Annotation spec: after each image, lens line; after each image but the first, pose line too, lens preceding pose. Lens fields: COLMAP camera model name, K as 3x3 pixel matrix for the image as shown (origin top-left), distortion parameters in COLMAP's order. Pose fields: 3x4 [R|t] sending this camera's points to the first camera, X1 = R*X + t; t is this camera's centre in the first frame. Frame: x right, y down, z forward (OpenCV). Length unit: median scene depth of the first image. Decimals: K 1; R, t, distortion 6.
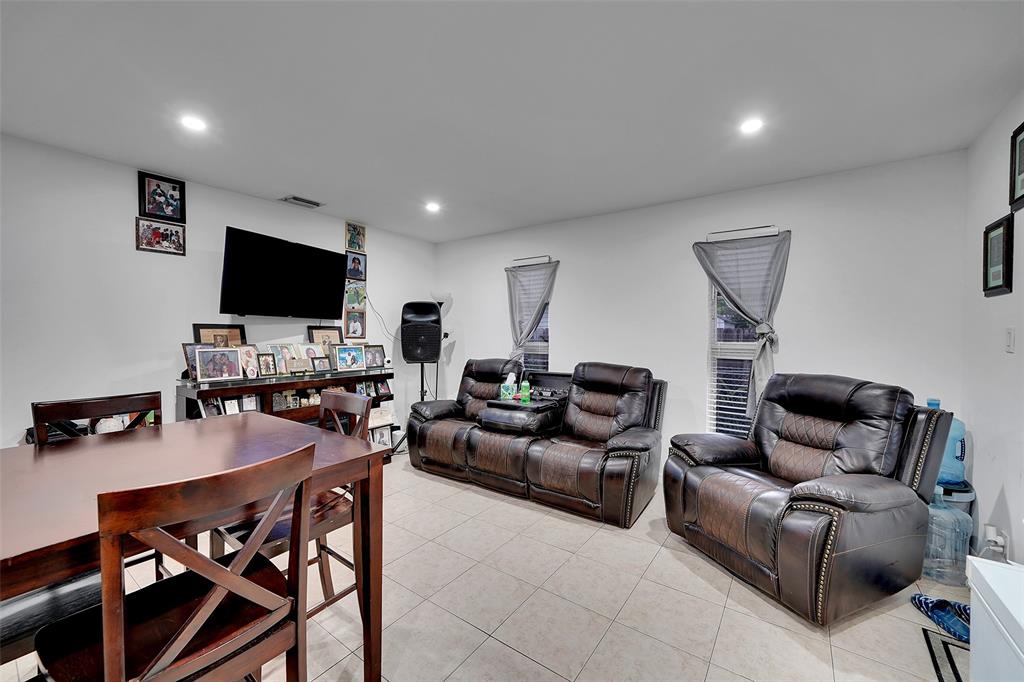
lens RADIAL K [[398.9, 0, 513.7], [0, 398.9, 343.8], [0, 0, 1]] dist [-0.001606, -0.000092]
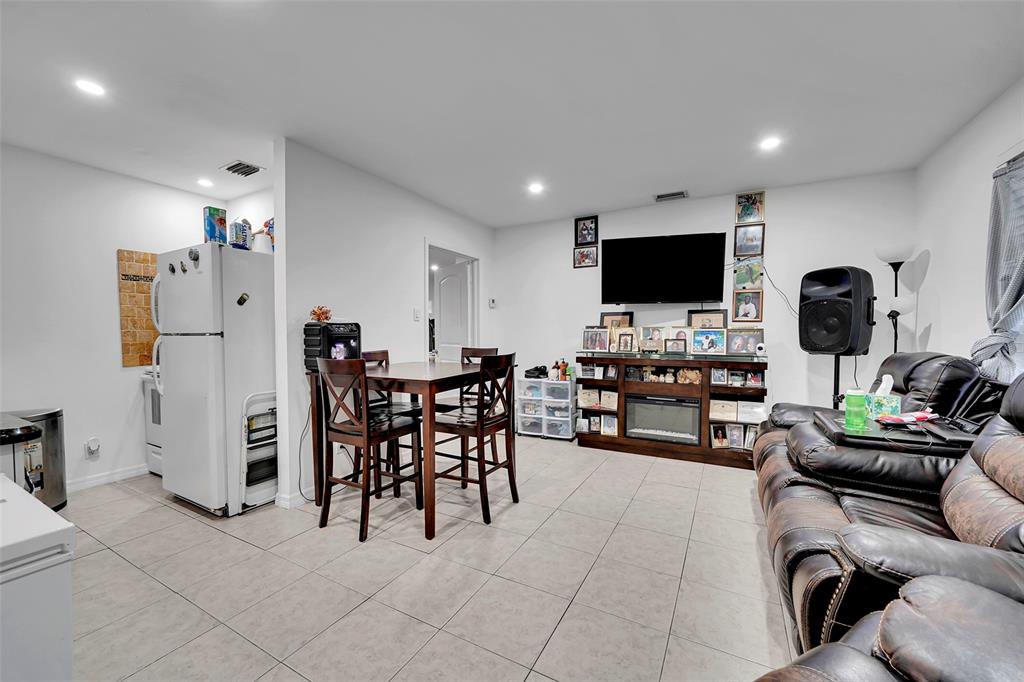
lens RADIAL K [[398.9, 0, 513.7], [0, 398.9, 343.8], [0, 0, 1]] dist [-0.001606, -0.000092]
pose [[0.124853, 0.029780, -0.991728, 0.444850], [-0.017727, 0.999457, 0.027780, 0.021071], [0.992017, 0.014112, 0.125313, 0.387318]]
